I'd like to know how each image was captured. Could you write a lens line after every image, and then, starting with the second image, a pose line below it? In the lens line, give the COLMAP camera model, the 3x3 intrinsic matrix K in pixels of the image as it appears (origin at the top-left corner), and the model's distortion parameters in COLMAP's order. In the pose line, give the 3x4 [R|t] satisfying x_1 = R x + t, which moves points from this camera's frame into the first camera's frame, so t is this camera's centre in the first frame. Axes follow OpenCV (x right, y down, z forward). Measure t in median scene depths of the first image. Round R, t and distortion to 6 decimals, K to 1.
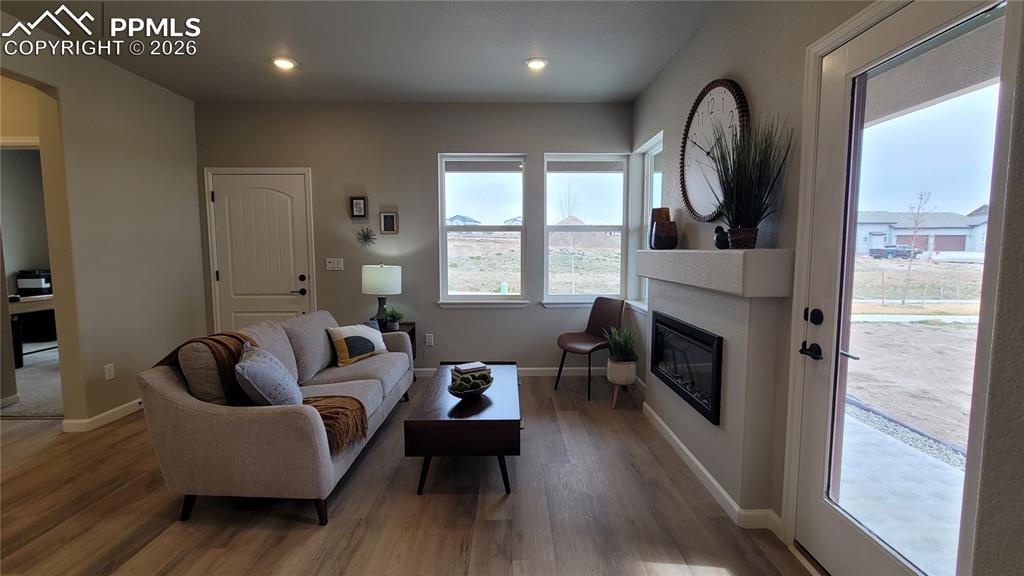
lens RADIAL K [[437.2, 0, 515.4], [0, 437.2, 288.3], [0, 0, 1]] dist [-0.000891, -0.000359]
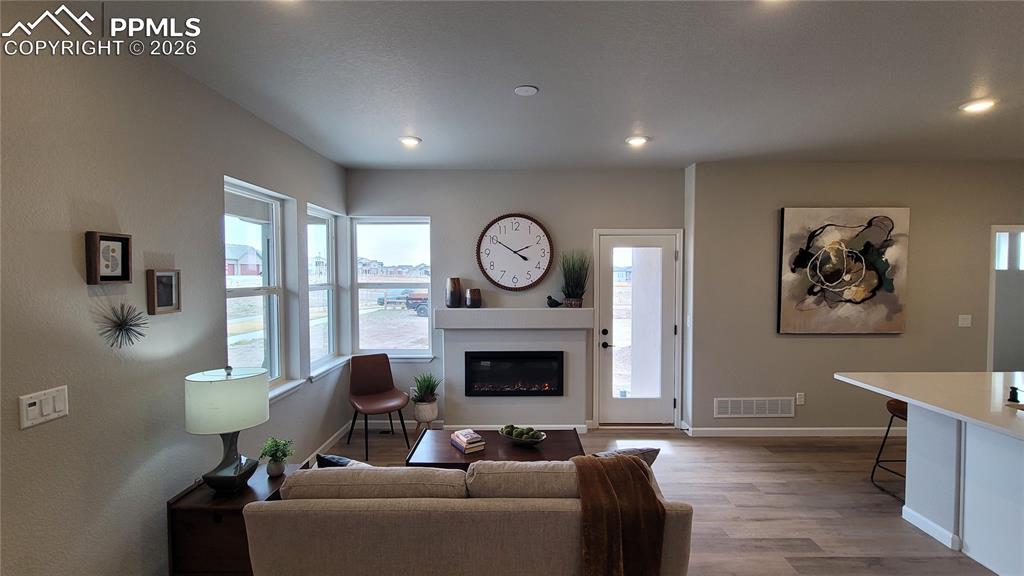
lens RADIAL K [[437.2, 0, 515.4], [0, 437.2, 288.3], [0, 0, 1]] dist [-0.000891, -0.000359]
pose [[0.014860, -0.033656, 0.999323, -0.798396], [0.089078, 0.995504, 0.032203, -0.134932], [-0.995914, 0.088539, 0.017792, 0.598072]]
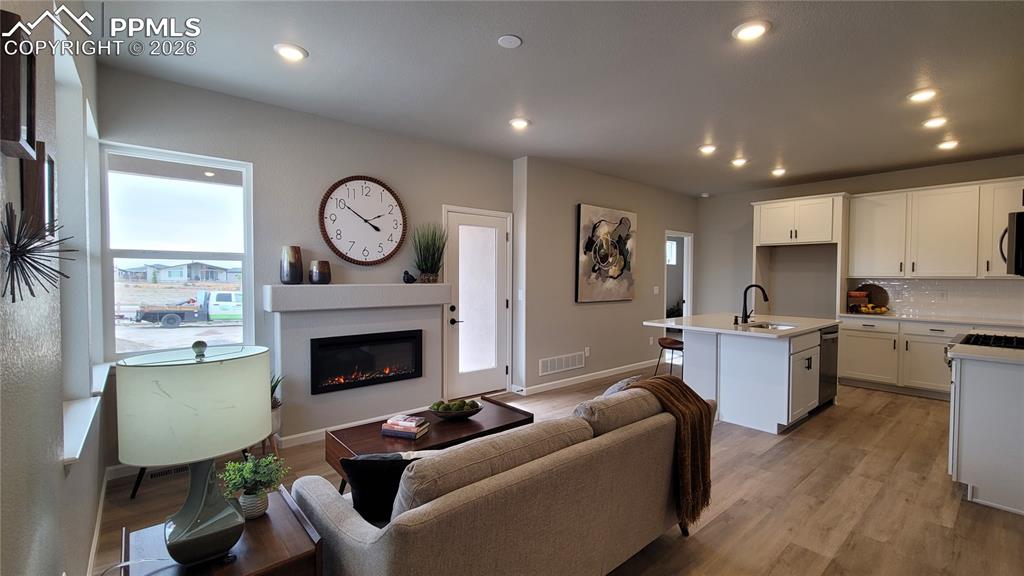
lens RADIAL K [[434.8, 0, 516.6], [0, 434.8, 288.8], [0, 0, 1]] dist [-0.001493, -0.000219]
pose [[-0.641787, -0.023614, 0.766519, -0.648195], [0.062911, 0.994536, 0.083312, -0.101478], [-0.764298, 0.101691, -0.636794, 0.968174]]
